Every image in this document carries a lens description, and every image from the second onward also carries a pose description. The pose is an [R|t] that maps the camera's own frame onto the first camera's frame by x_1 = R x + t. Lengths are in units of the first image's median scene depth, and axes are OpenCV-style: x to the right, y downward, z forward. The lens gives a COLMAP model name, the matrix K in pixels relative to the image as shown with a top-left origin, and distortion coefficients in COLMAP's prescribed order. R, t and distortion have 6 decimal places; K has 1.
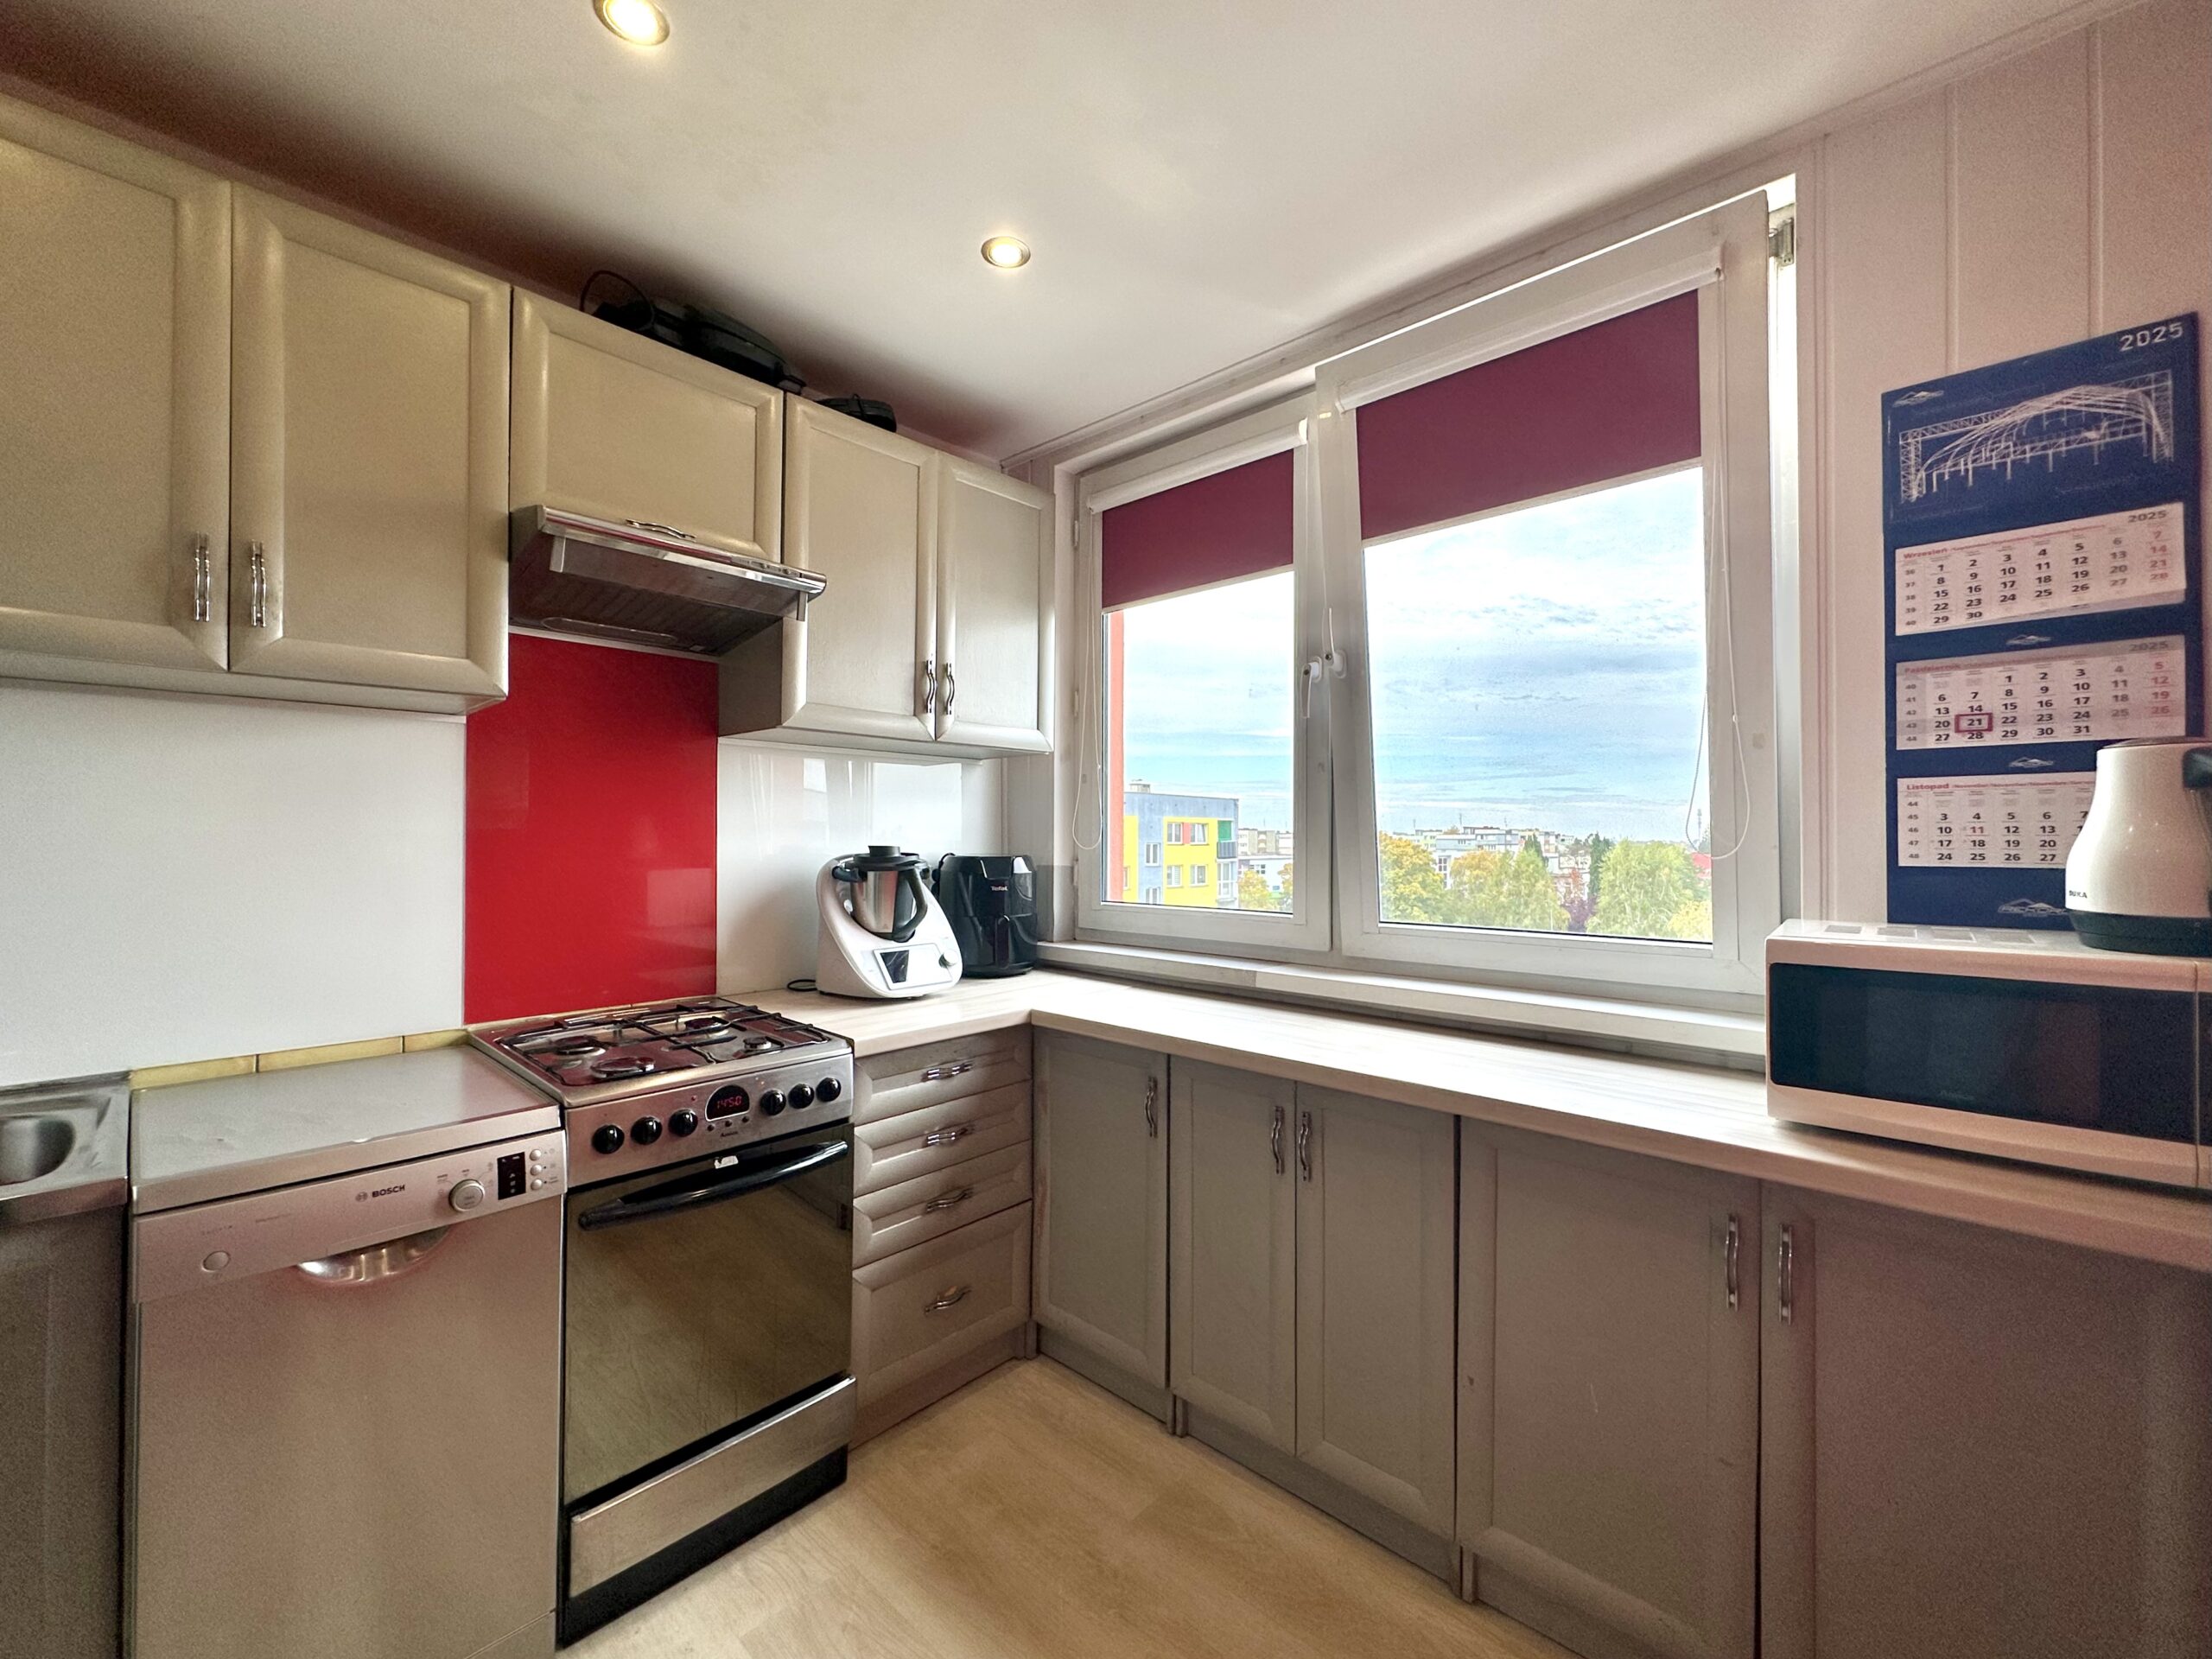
lens RADIAL K [[892.3, 0, 1096.3], [0, 892.3, 825.9], [0, 0, 1]] dist [-0.000919, 0.000218]
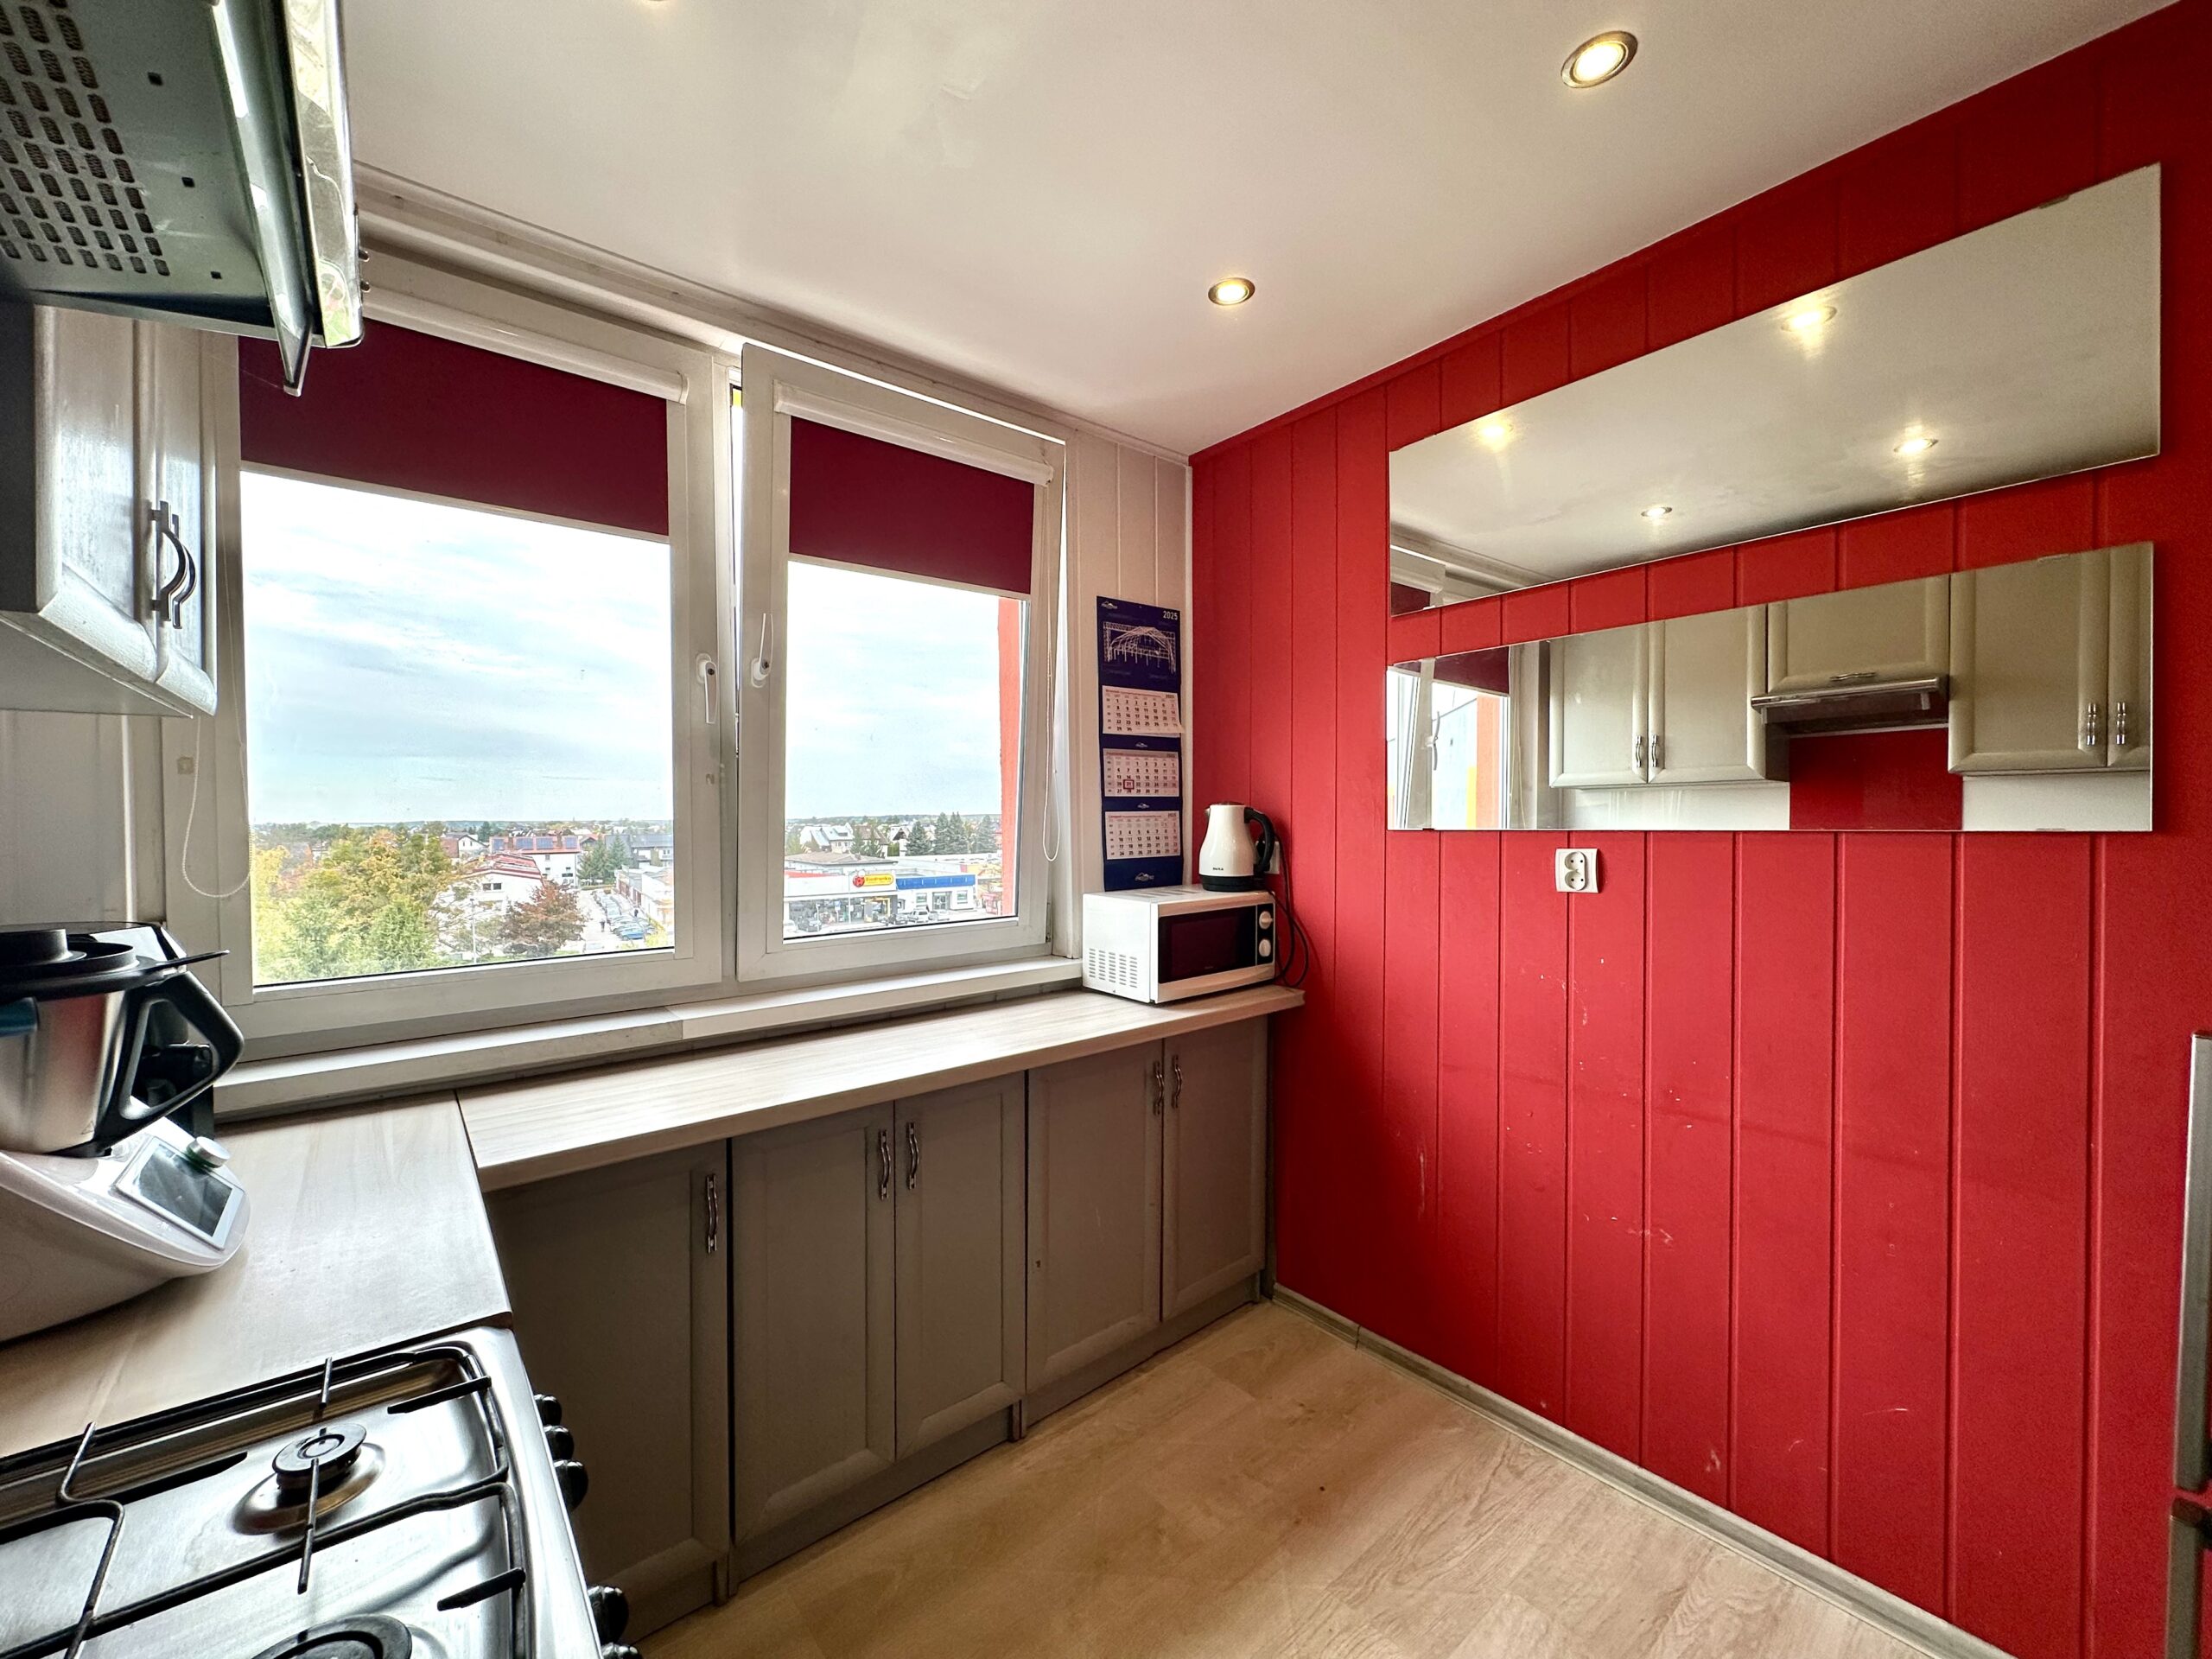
lens RADIAL K [[884.3, 0, 1098.4], [0, 884.3, 833.5], [0, 0, 1]] dist [-0.001354, -0.000035]
pose [[0.139423, -0.017869, 0.990072, -0.844847], [0.001002, 0.999839, 0.017904, -0.039121], [-0.990232, -0.001504, 0.139419, 0.718986]]
